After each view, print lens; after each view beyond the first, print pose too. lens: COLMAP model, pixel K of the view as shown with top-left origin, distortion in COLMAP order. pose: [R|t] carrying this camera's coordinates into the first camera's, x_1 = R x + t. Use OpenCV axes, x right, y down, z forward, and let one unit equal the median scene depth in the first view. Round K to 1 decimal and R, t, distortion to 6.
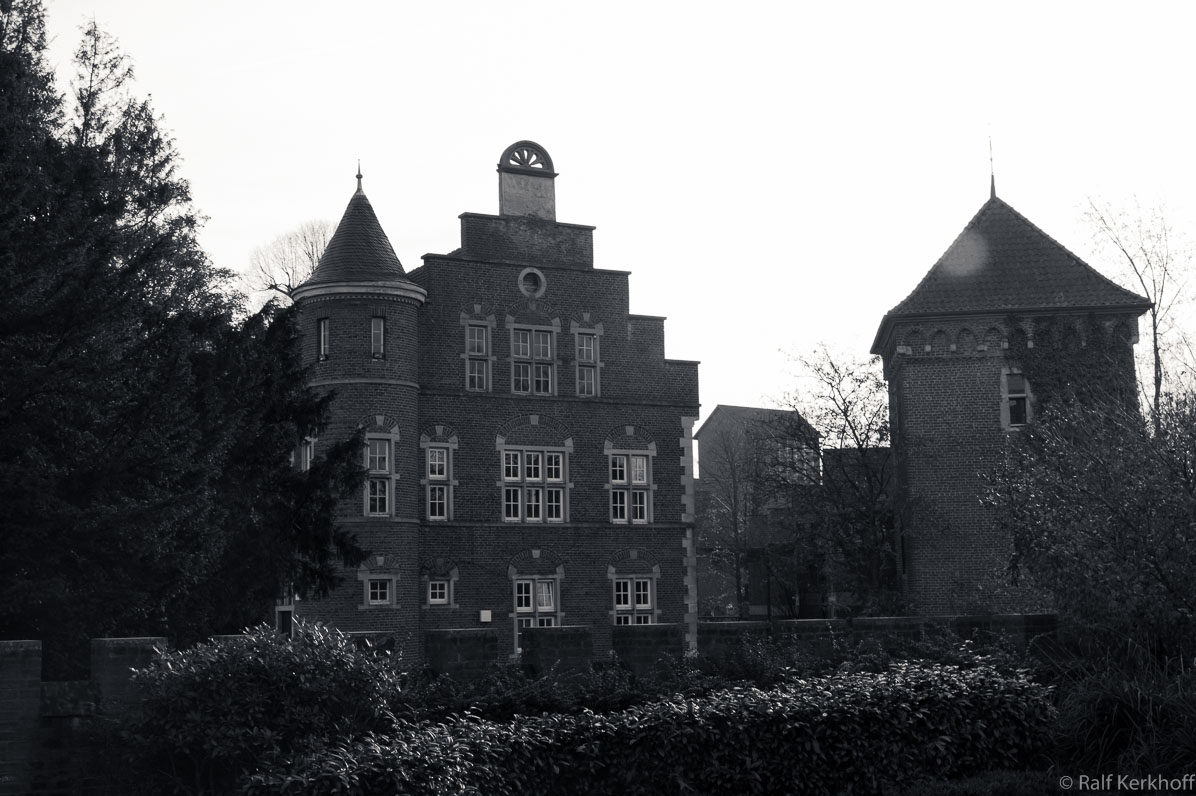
lens RADIAL K [[1672.7, 0, 598.0], [0, 1672.7, 398.0], [0, 0, 1]] dist [0.005834, 0.002282]
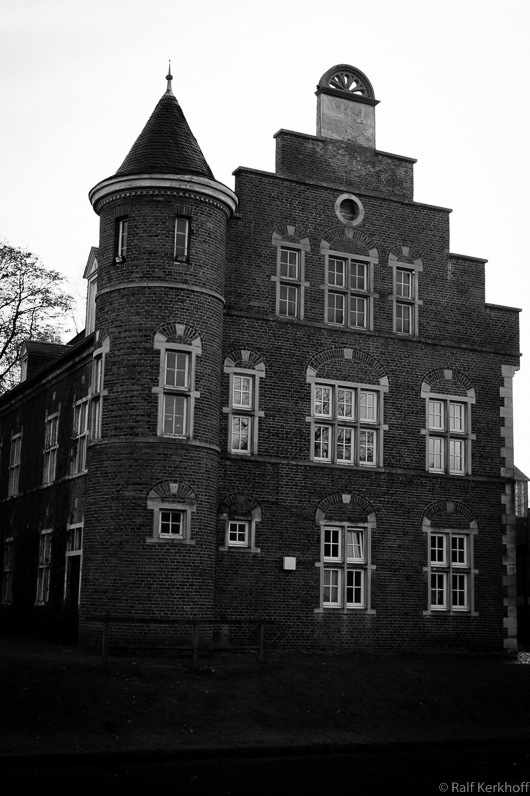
lens RADIAL K [[1158.0, 0, 265.0], [0, 1158.0, 398.0], [0, 0, 1]] dist [-0.009101, 0.017956]
pose [[0.997235, 0.031392, -0.067362, -0.040014], [-0.035509, 0.997517, -0.060818, 0.077655], [0.065285, 0.063041, 0.995873, 0.365270]]
